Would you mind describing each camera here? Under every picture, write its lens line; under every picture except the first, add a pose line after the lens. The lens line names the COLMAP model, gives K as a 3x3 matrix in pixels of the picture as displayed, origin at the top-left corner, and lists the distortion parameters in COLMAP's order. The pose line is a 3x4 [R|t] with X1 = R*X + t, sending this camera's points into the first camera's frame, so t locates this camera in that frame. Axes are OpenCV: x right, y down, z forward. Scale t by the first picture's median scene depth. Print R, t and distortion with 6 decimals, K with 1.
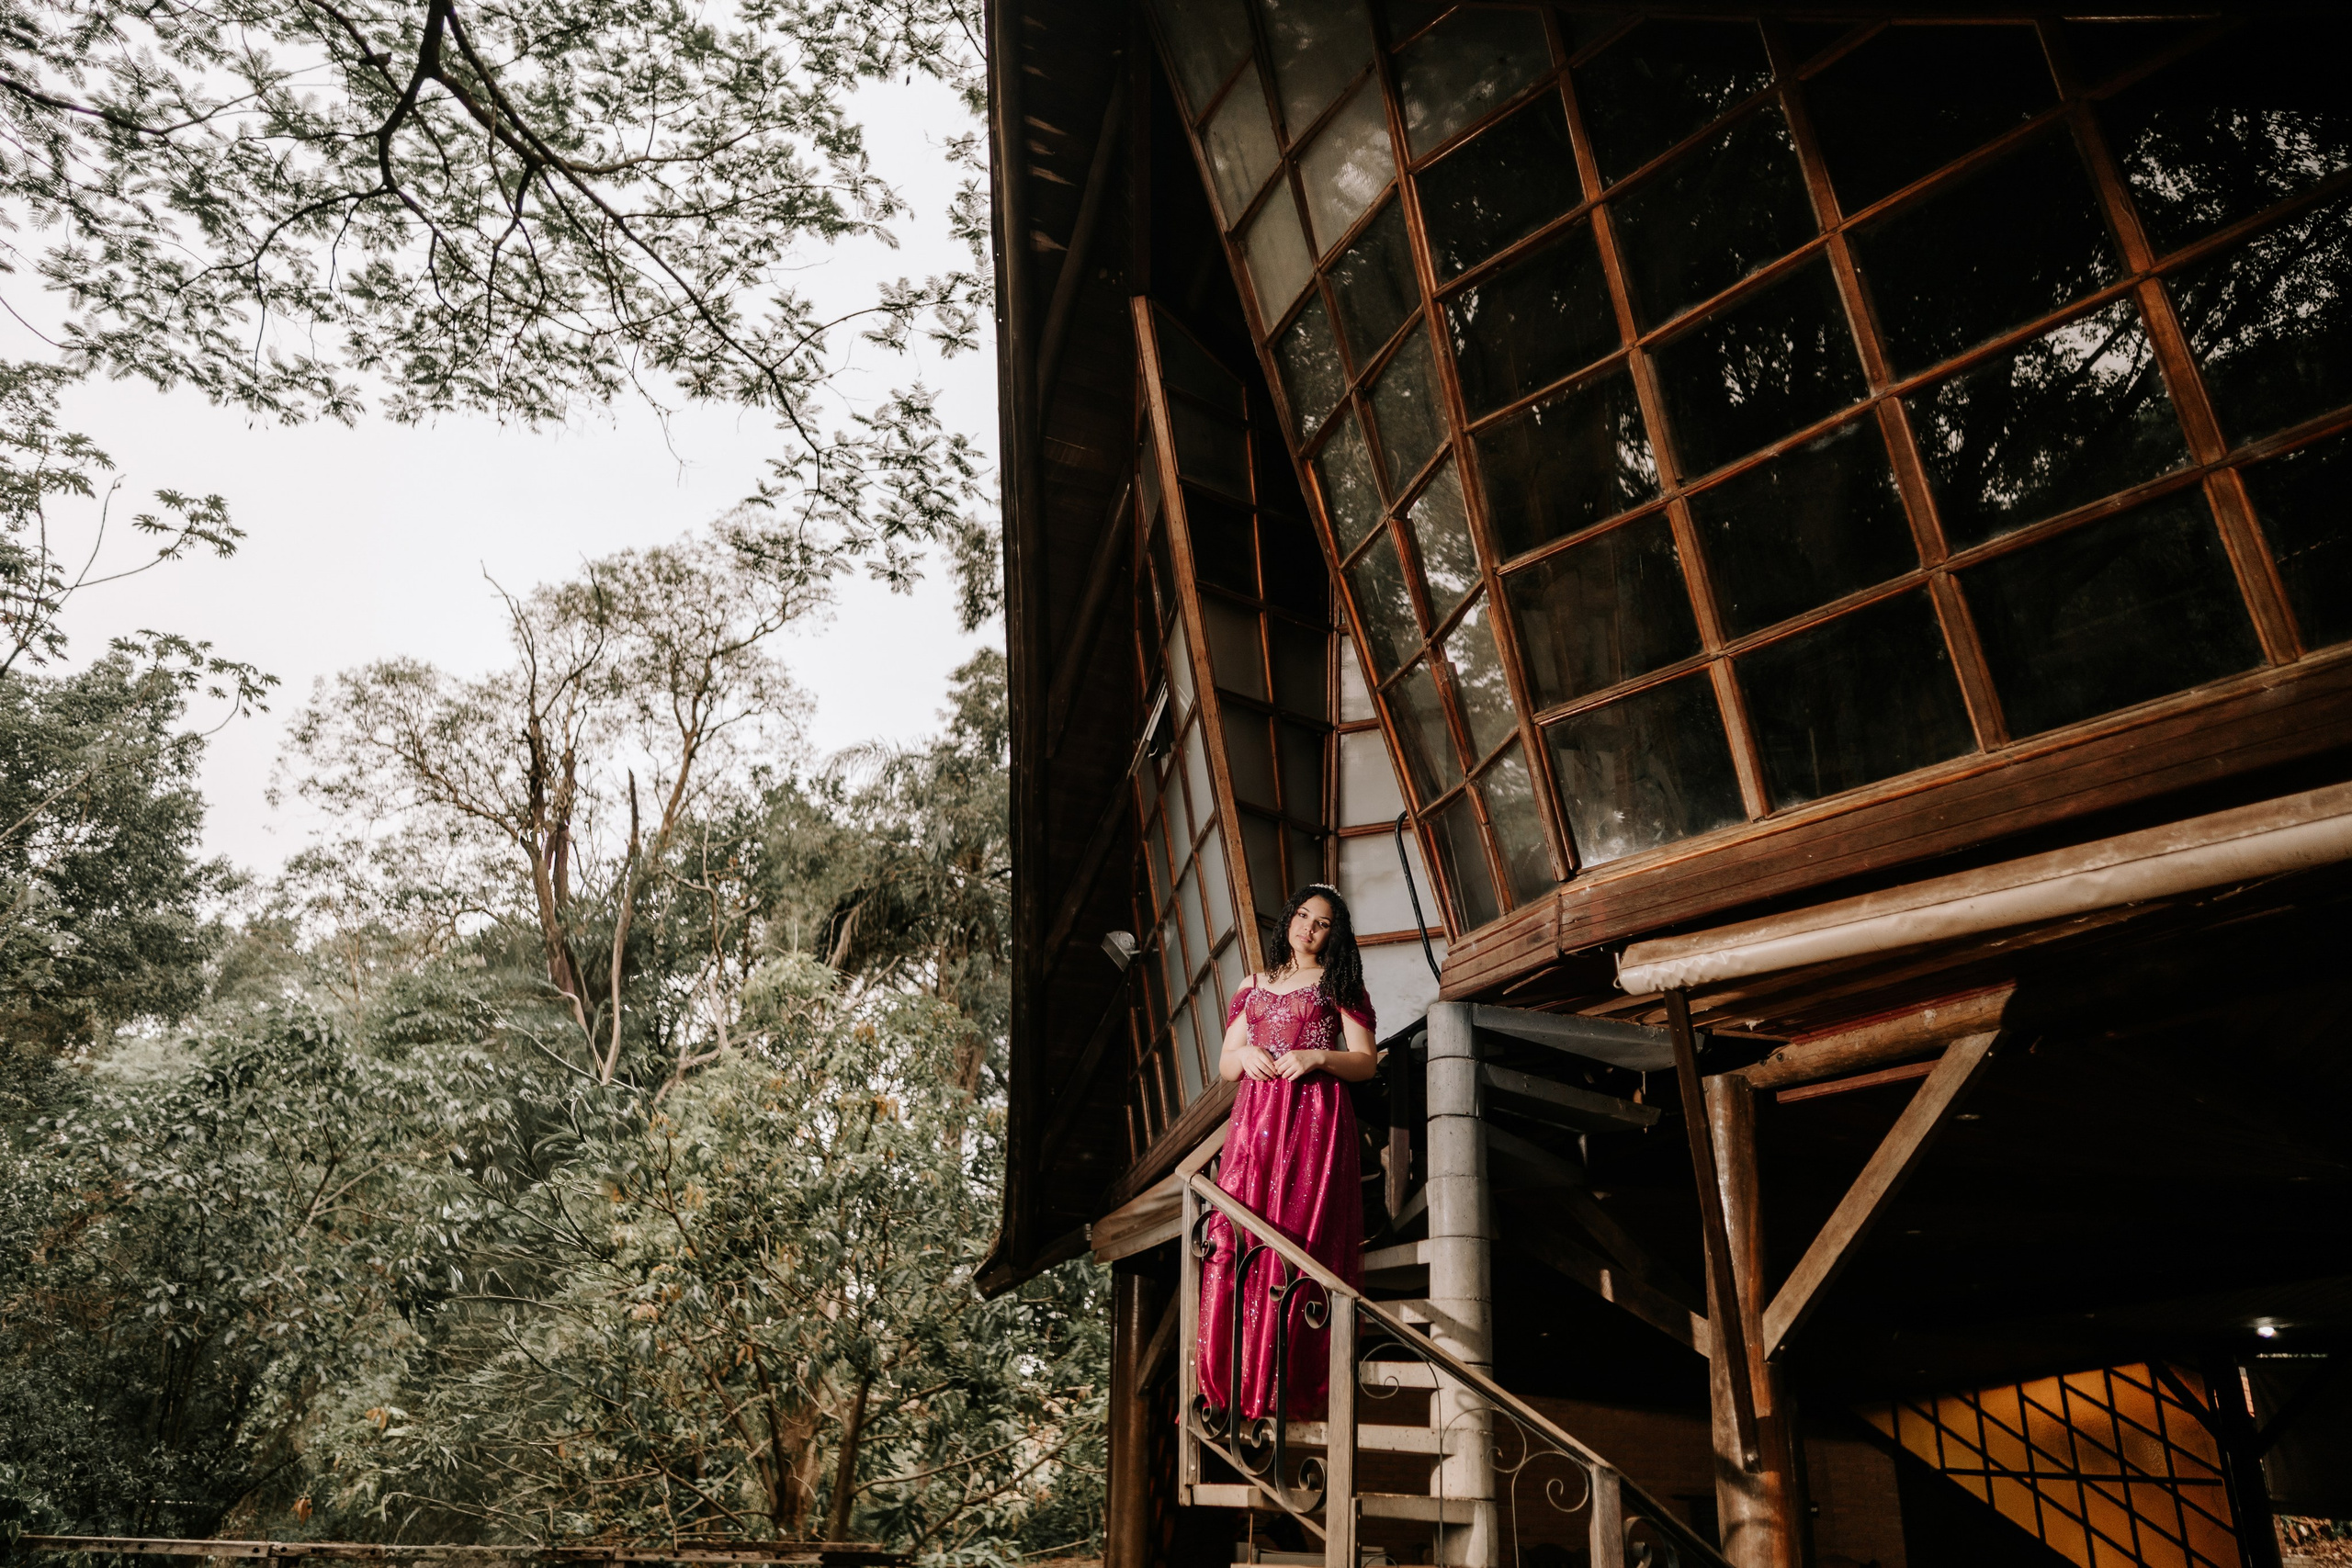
lens RADIAL K [[1597.1, 0, 1163.8], [0, 1597.1, 793.6], [0, 0, 1]] dist [-0.023480, 0.013931]
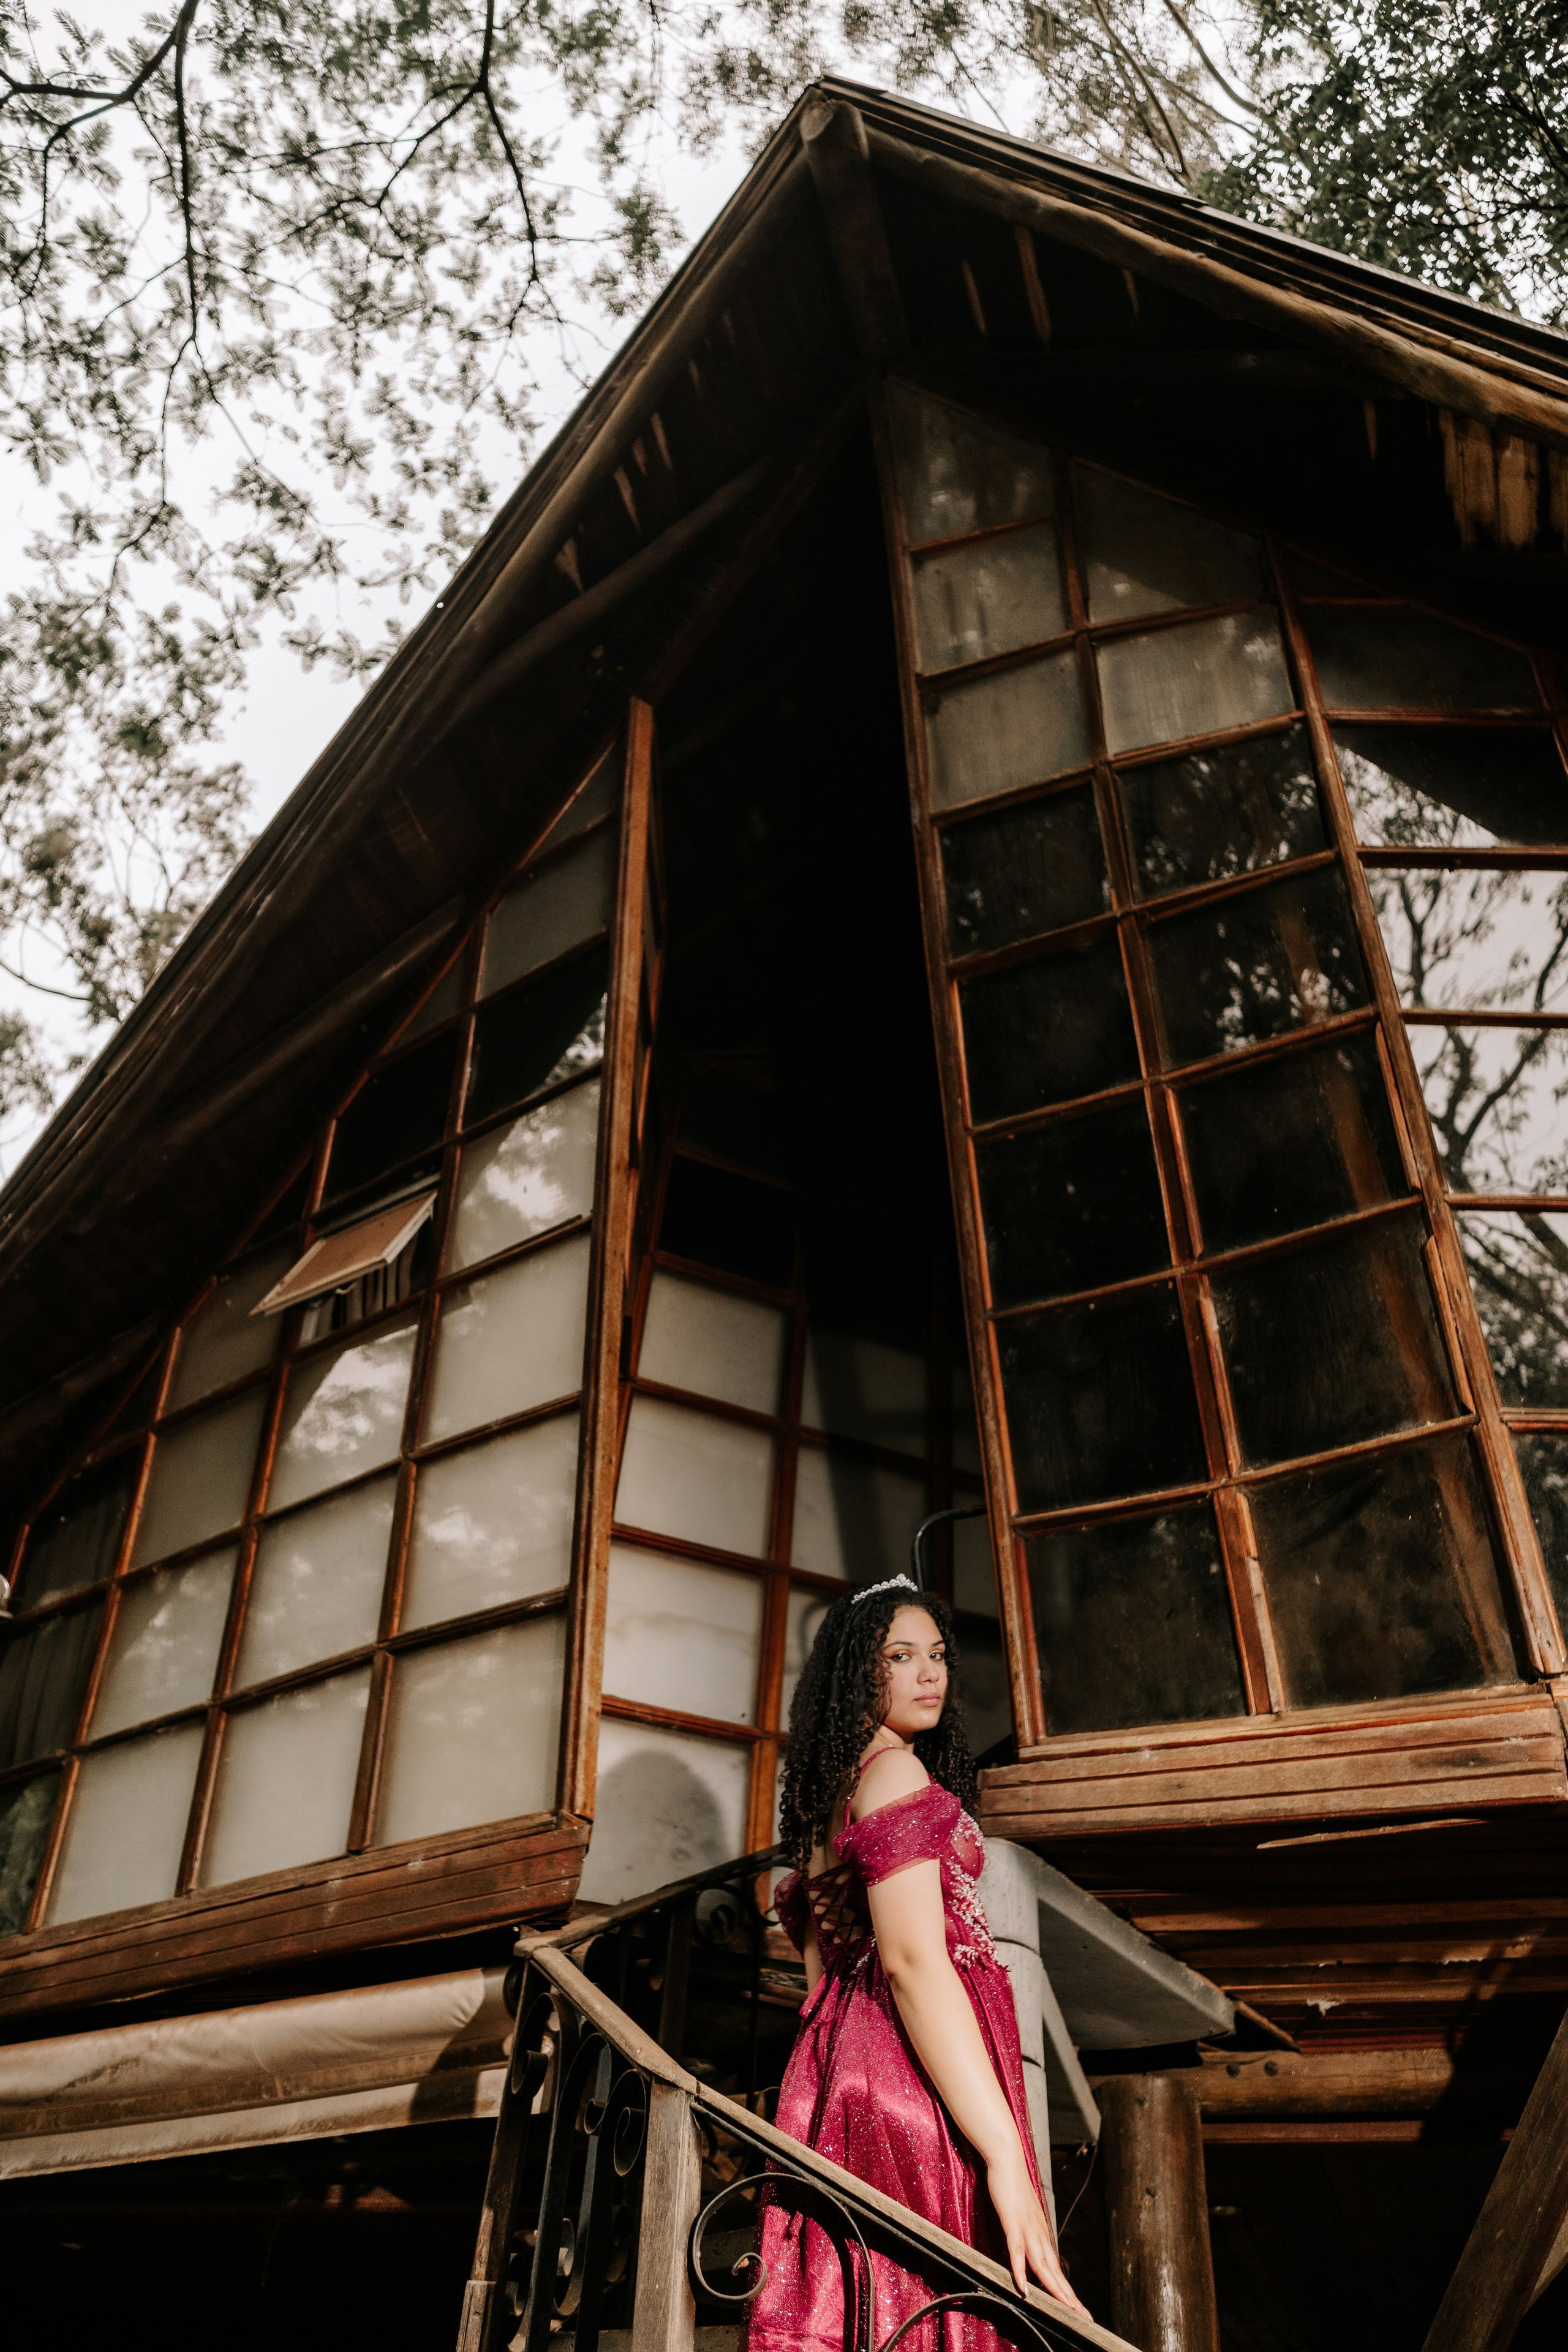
lens RADIAL K [[1597.2, 0, 787.2], [0, 1597.2, 1184.6], [0, 0, 1]] dist [-0.023480, 0.013931]
pose [[0.703720, 0.495570, 0.509106, -0.109021], [-0.297644, 0.856293, -0.422103, 0.073606], [-0.645125, 0.145509, 0.750094, 0.219955]]
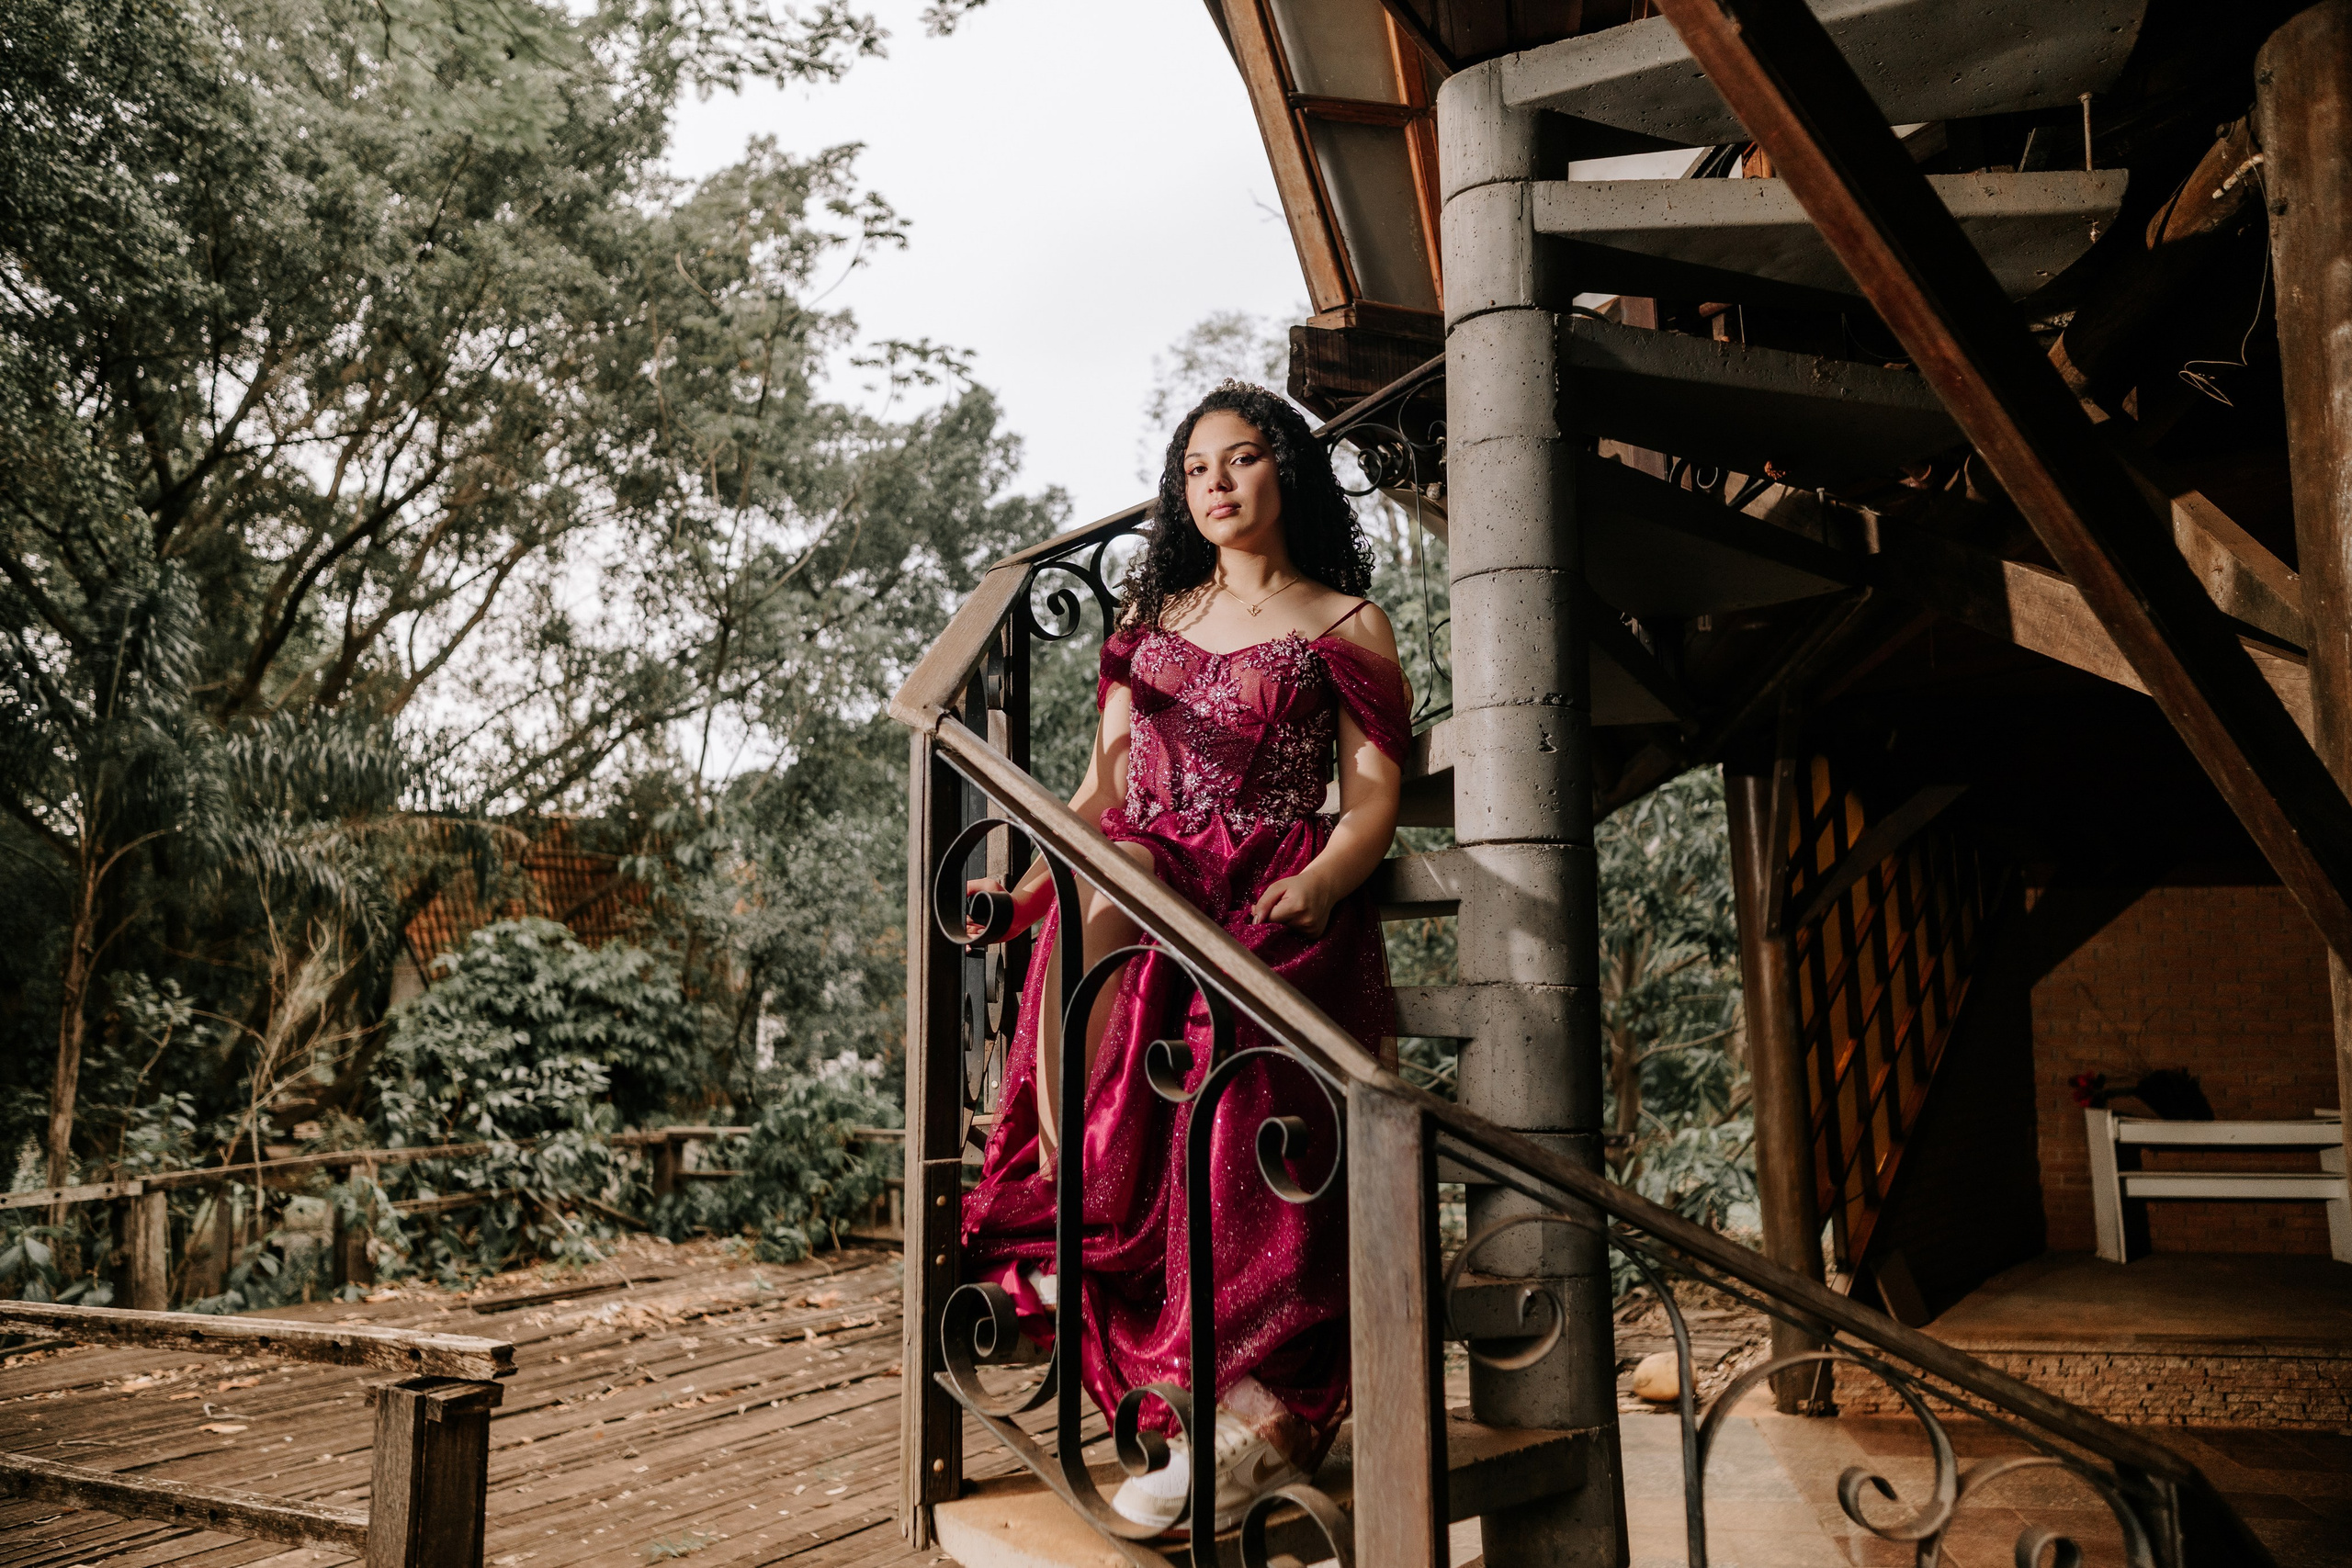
lens RADIAL K [[1597.1, 0, 1158.5], [0, 1597.1, 790.3], [0, 0, 1]] dist [-0.023480, 0.013931]
pose [[0.802701, -0.136081, -0.580649, 0.125742], [0.277036, 0.947279, 0.160976, 0.084378], [0.528131, -0.290076, 0.798082, 0.205209]]
